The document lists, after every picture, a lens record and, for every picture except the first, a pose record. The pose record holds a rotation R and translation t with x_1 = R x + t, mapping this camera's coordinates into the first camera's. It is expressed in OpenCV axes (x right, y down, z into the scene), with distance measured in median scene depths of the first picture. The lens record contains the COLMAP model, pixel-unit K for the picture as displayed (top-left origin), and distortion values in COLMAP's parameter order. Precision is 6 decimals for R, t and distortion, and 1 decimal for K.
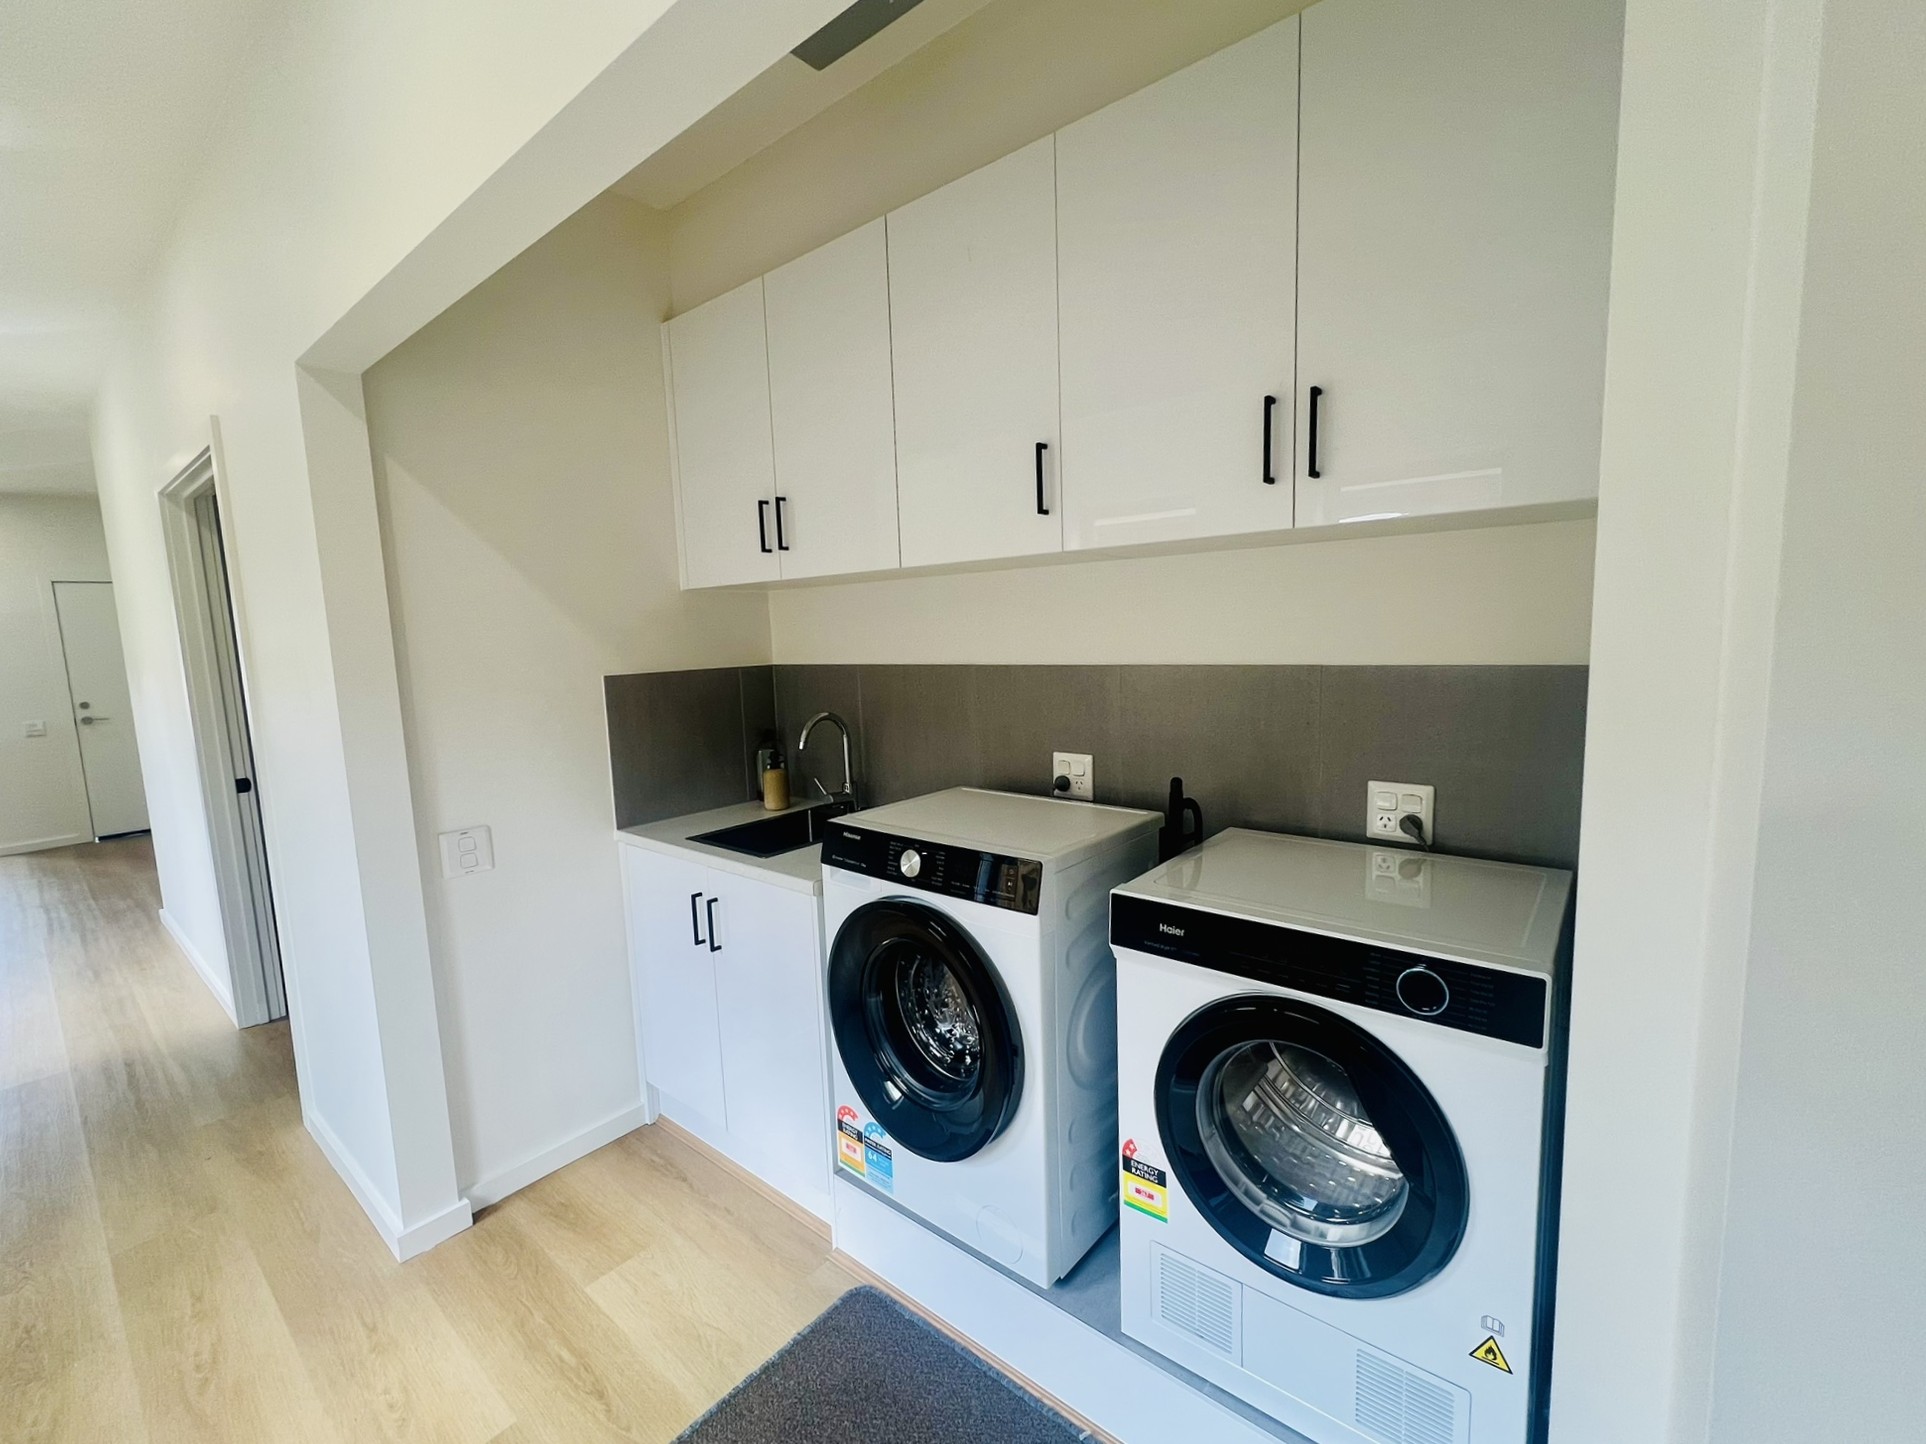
lens RADIAL K [[828.6, 0, 963.0], [0, 828.6, 722.0], [0, 0, 1]] dist [0.003614, 0.000520]
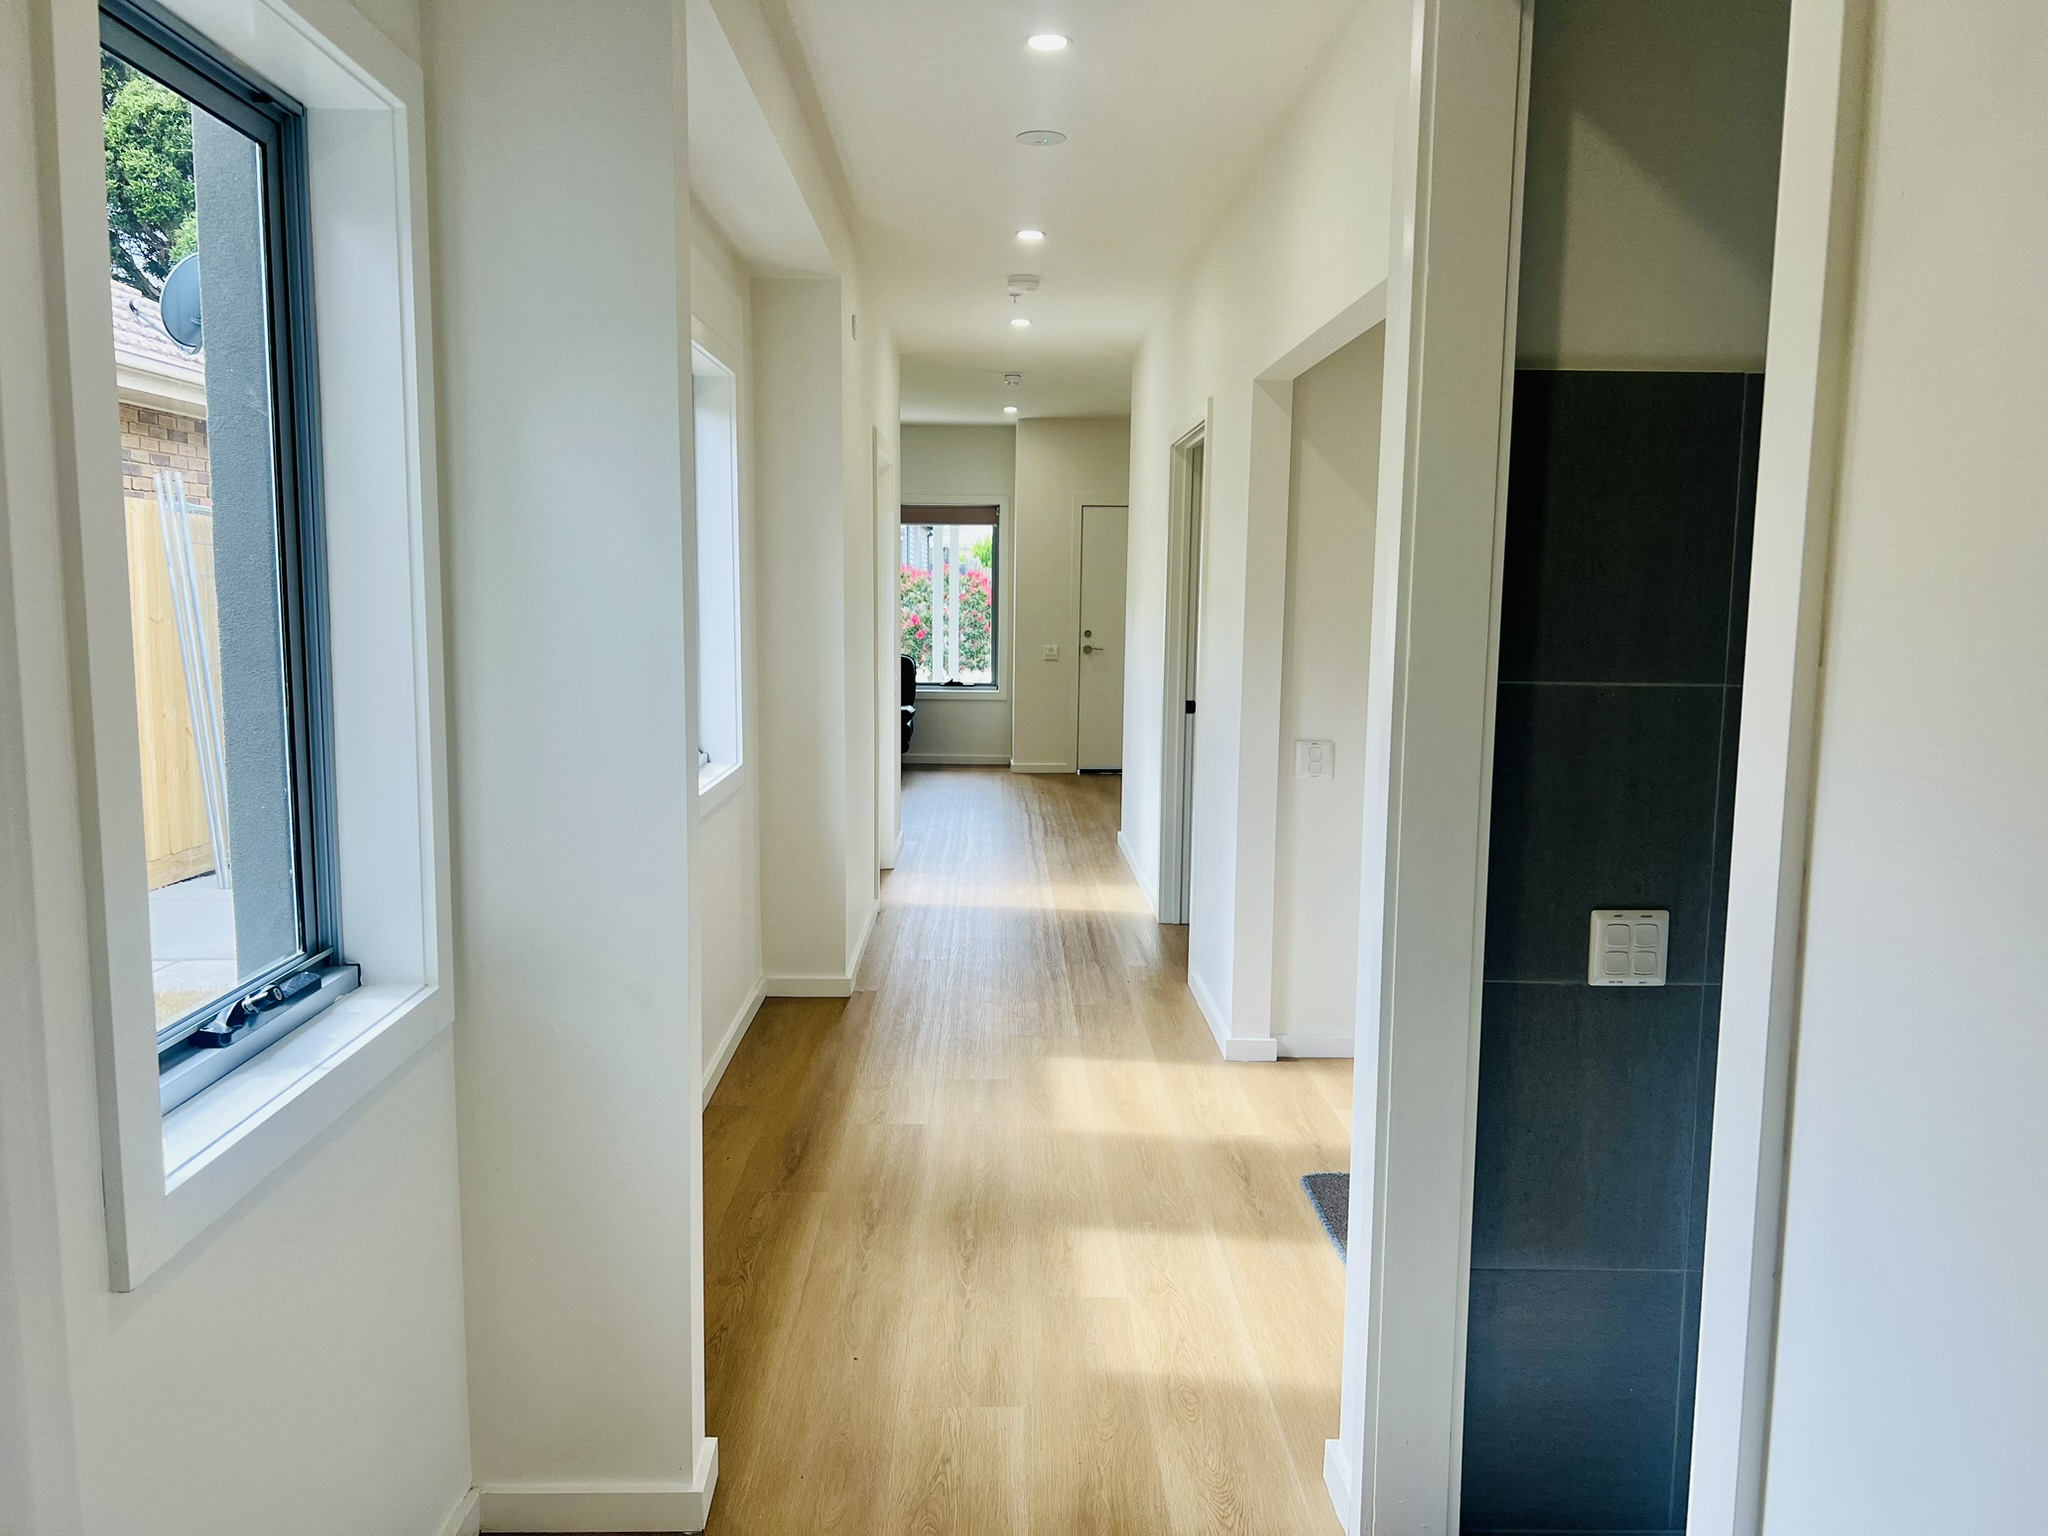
lens RADIAL K [[1521.8, 0, 1076.5], [0, 1521.8, 772.3], [0, 0, 1]] dist [0.032037, -0.045375]
pose [[0.686261, 0.139178, -0.713916, 0.475394], [-0.130228, 0.989173, 0.067656, 0.044534], [0.715602, 0.046542, 0.696956, -0.502831]]
